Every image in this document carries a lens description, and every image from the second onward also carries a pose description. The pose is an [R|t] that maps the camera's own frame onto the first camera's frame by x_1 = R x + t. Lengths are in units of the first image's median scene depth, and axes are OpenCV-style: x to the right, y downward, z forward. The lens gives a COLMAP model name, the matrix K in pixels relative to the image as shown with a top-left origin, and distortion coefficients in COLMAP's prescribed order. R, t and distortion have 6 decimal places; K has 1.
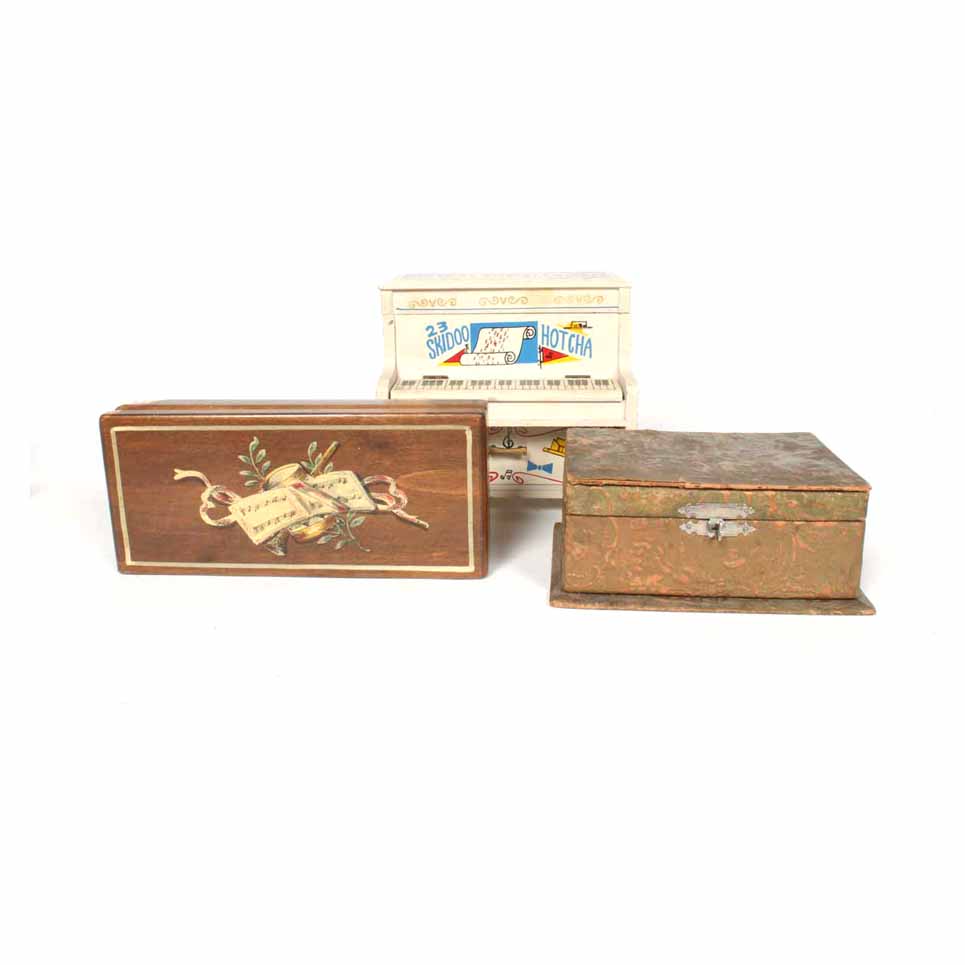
lens RADIAL K [[847.7, 0, 485.1], [0, 847.7, 392.9], [0, 0, 1]] dist [-0.081008, 0.005111]
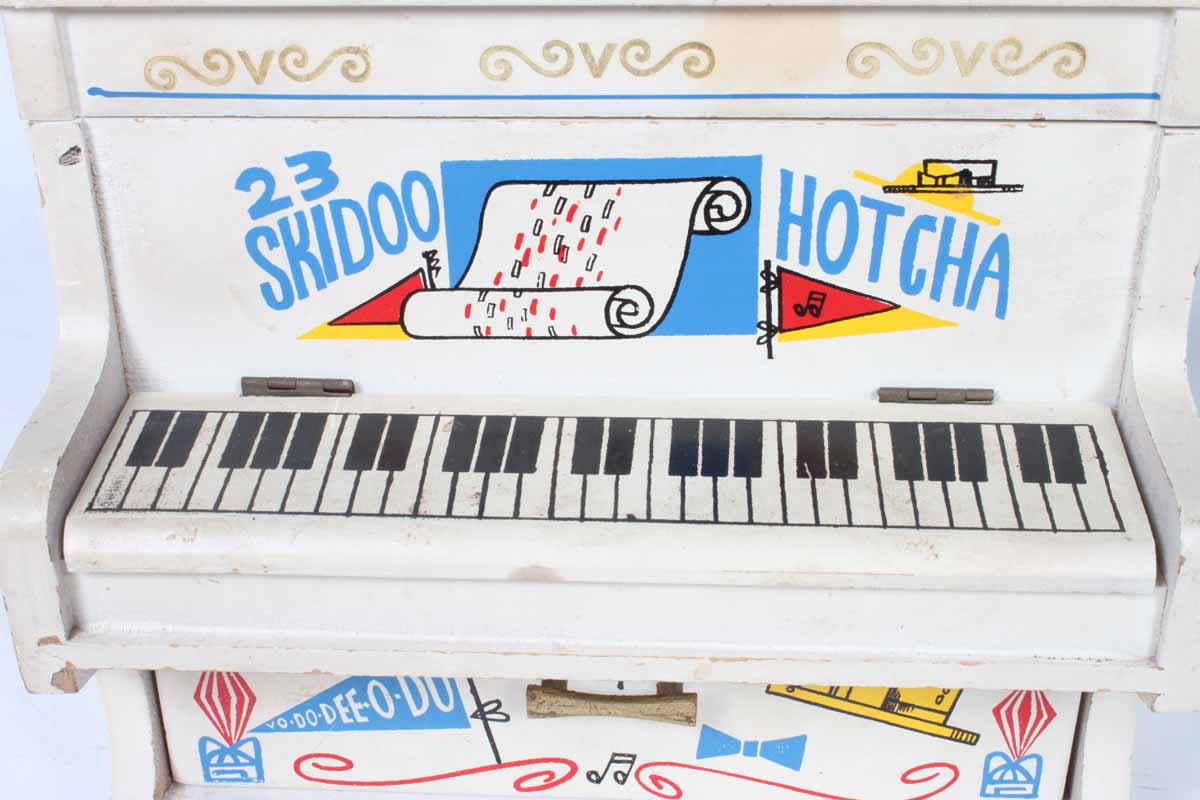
lens RADIAL K [[1786.6, 0, 600.0], [0, 1786.6, 400.0], [0, 0, 1]] dist [-0.017028, -0.002943]
pose [[0.999846, 0.008472, -0.015359, 0.029222], [-0.003266, 0.950238, 0.311509, -0.164138], [0.017234, -0.311411, 0.950119, 0.557420]]
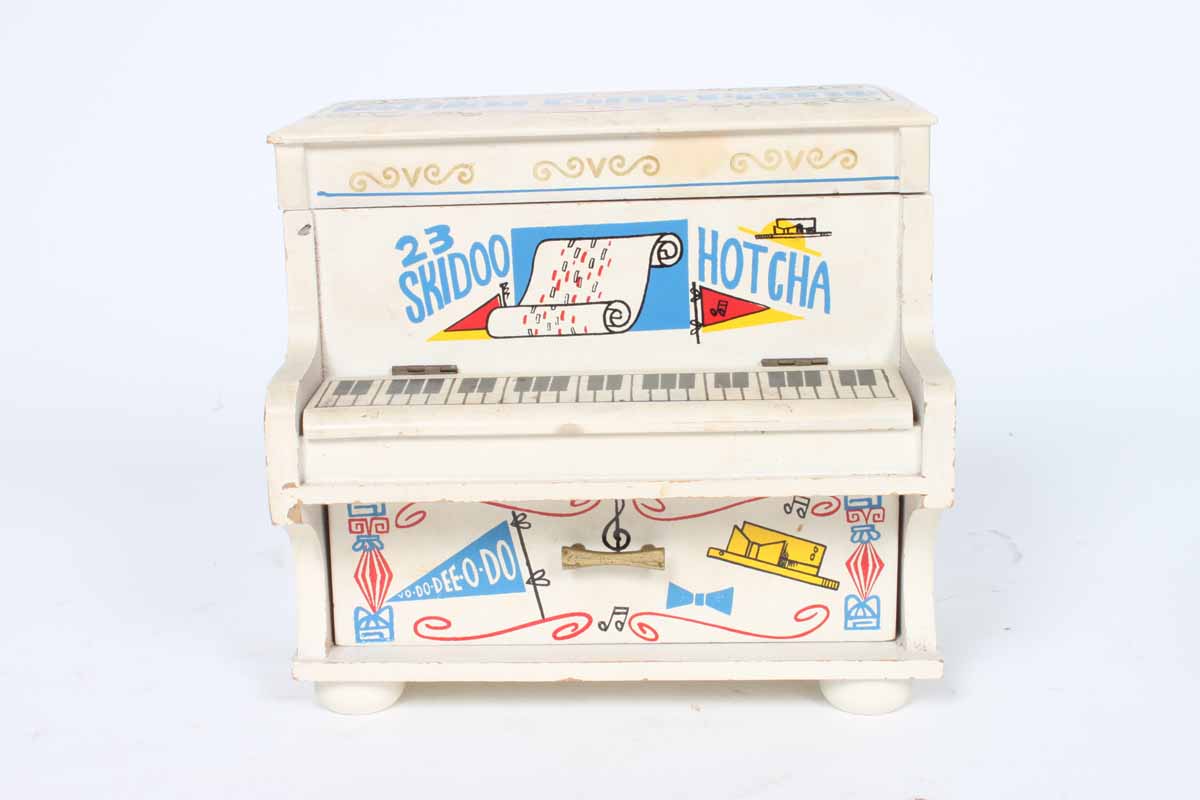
lens RADIAL K [[1835.3, 0, 600.0], [0, 1835.3, 400.0], [0, 0, 1]] dist [0.017329, 0.008260]
pose [[0.999834, -0.018135, 0.001508, 0.019791], [0.018095, 0.999560, 0.023504, -0.023300], [-0.001934, -0.023472, 0.999723, 0.167602]]
